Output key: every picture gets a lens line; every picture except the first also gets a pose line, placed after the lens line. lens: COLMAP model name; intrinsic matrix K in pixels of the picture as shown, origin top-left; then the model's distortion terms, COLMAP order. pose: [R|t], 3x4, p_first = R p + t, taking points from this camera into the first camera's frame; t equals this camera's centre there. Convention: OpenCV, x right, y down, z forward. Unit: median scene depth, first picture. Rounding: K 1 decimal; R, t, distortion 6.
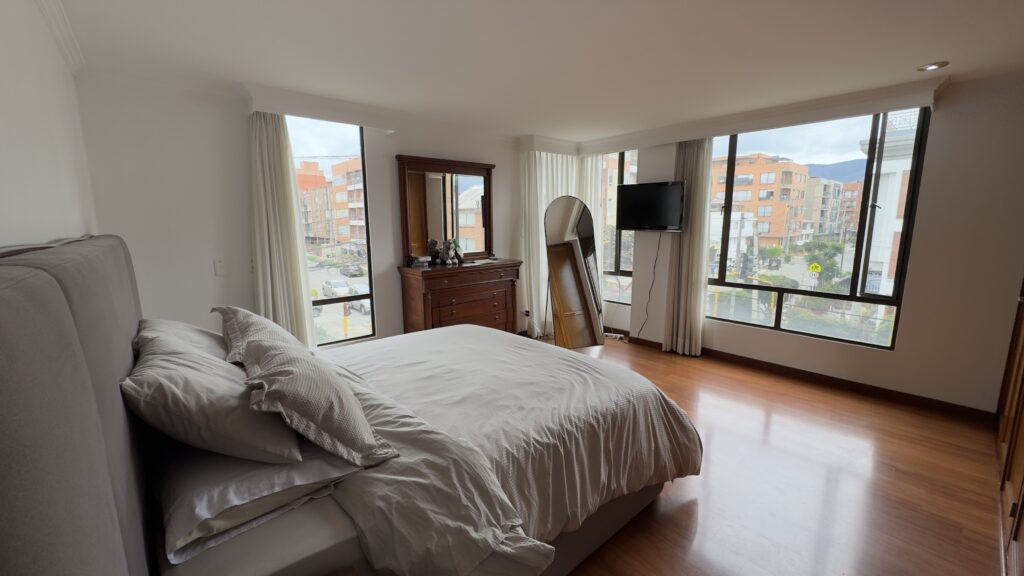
lens RADIAL K [[407.2, 0, 512.0], [0, 407.2, 288.0], [0, 0, 1]] dist [-0.001373, -0.000037]
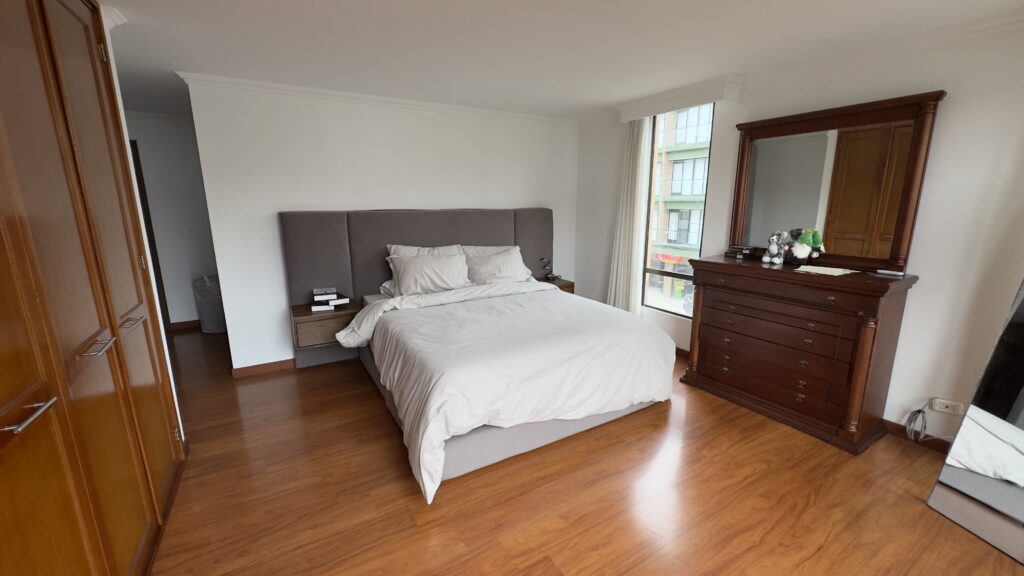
lens RADIAL K [[411.3, 0, 512.0], [0, 411.3, 288.0], [0, 0, 1]] dist [-0.000817, -0.000034]
pose [[-0.183392, 0.214353, -0.959385, 0.909865], [-0.154454, 0.957533, 0.243464, -0.174220], [0.970830, 0.192830, -0.142496, 0.932771]]
